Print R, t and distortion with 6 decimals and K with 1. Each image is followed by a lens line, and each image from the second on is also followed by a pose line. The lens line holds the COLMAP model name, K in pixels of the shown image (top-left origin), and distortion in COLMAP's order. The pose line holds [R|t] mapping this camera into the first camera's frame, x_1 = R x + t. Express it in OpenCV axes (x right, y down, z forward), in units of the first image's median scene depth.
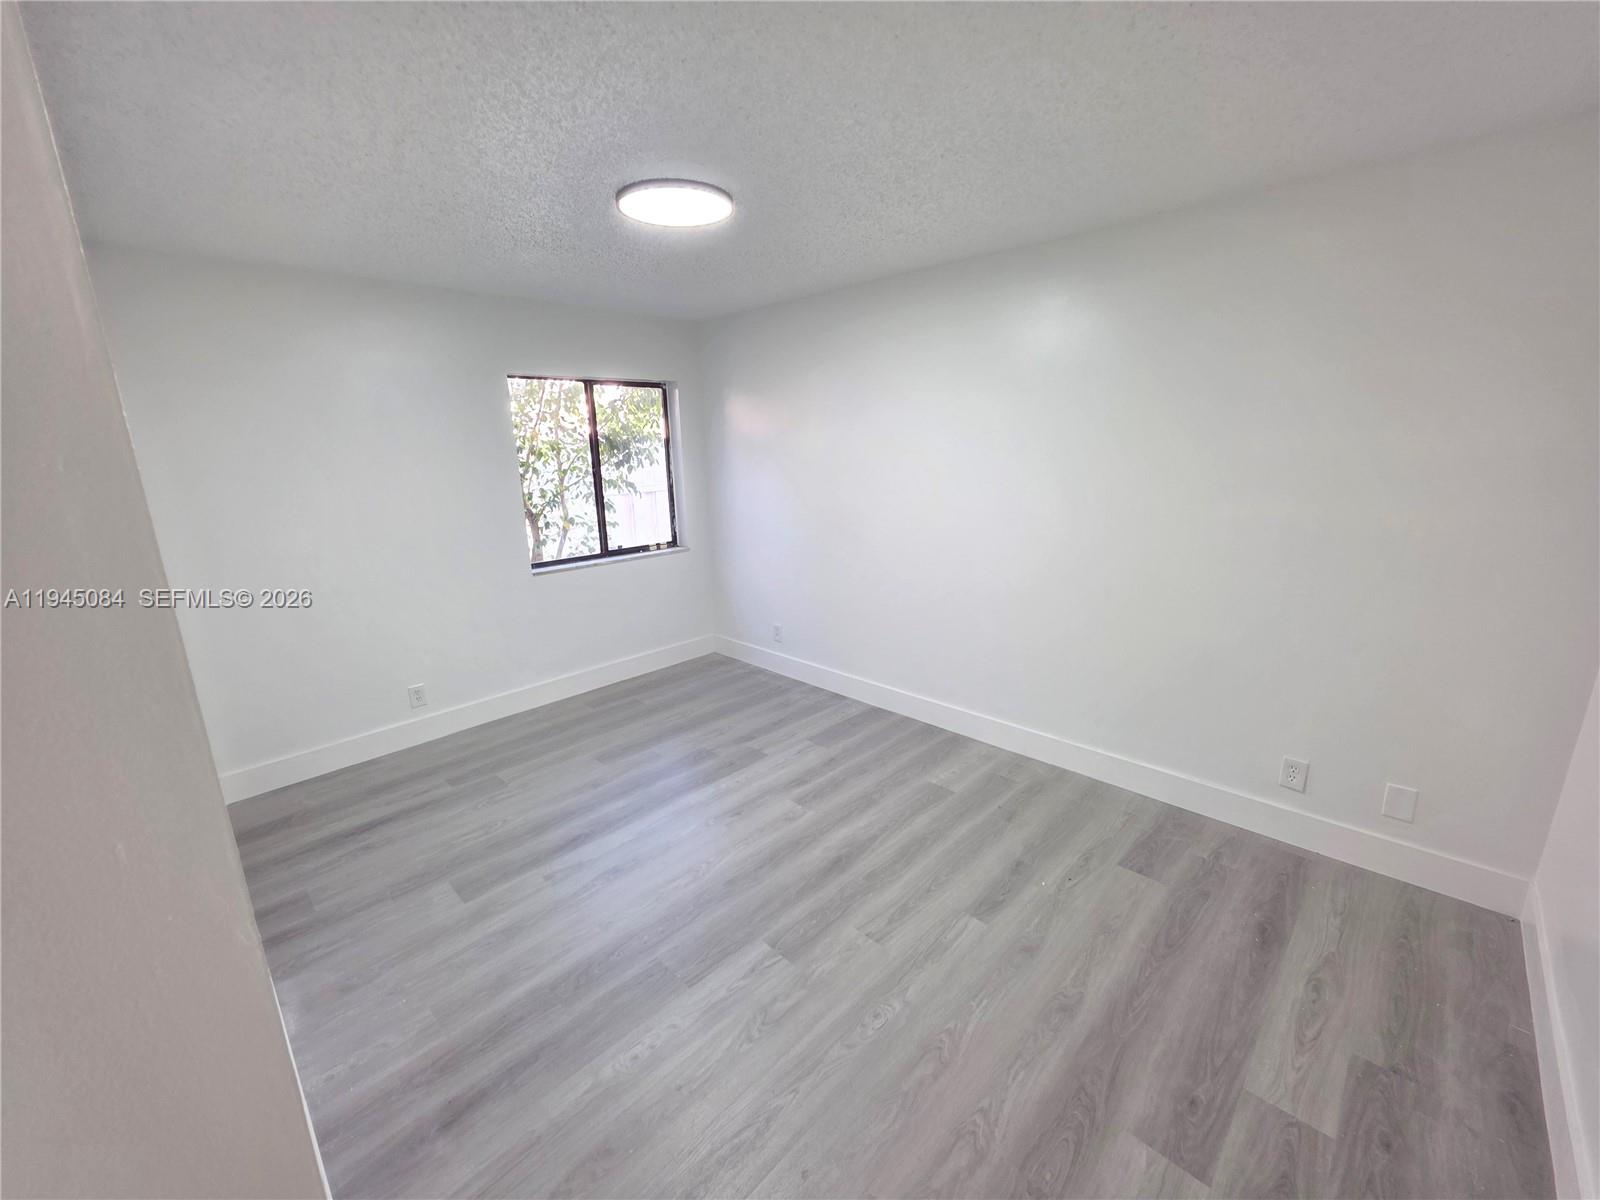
lens RADIAL K [[641.1, 0, 792.5], [0, 641.1, 596.8], [0, 0, 1]] dist [0.001477, -0.000015]
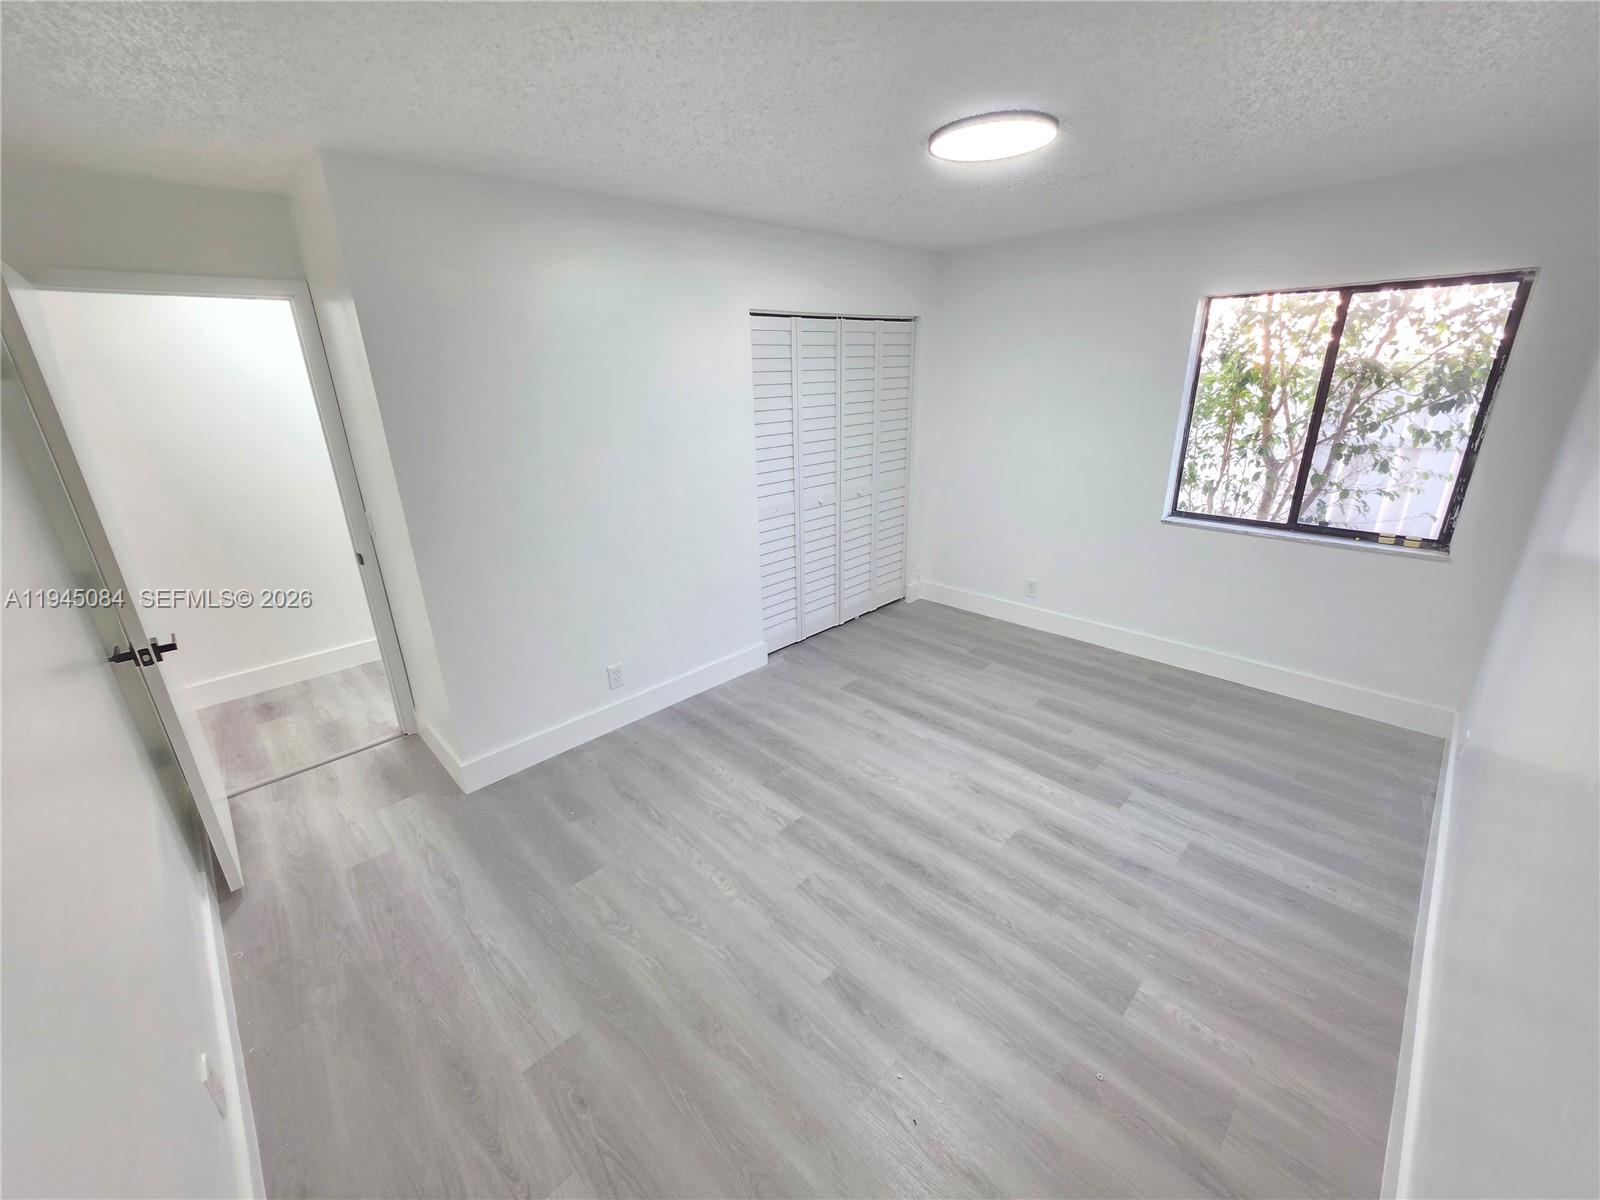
lens RADIAL K [[641.1, 0, 792.5], [0, 641.1, 596.8], [0, 0, 1]] dist [0.001477, -0.000015]
pose [[-0.014894, 0.359744, -0.932932, 0.672850], [-0.213770, 0.910317, 0.354436, -0.197425], [0.976770, 0.204712, 0.063345, 0.576653]]
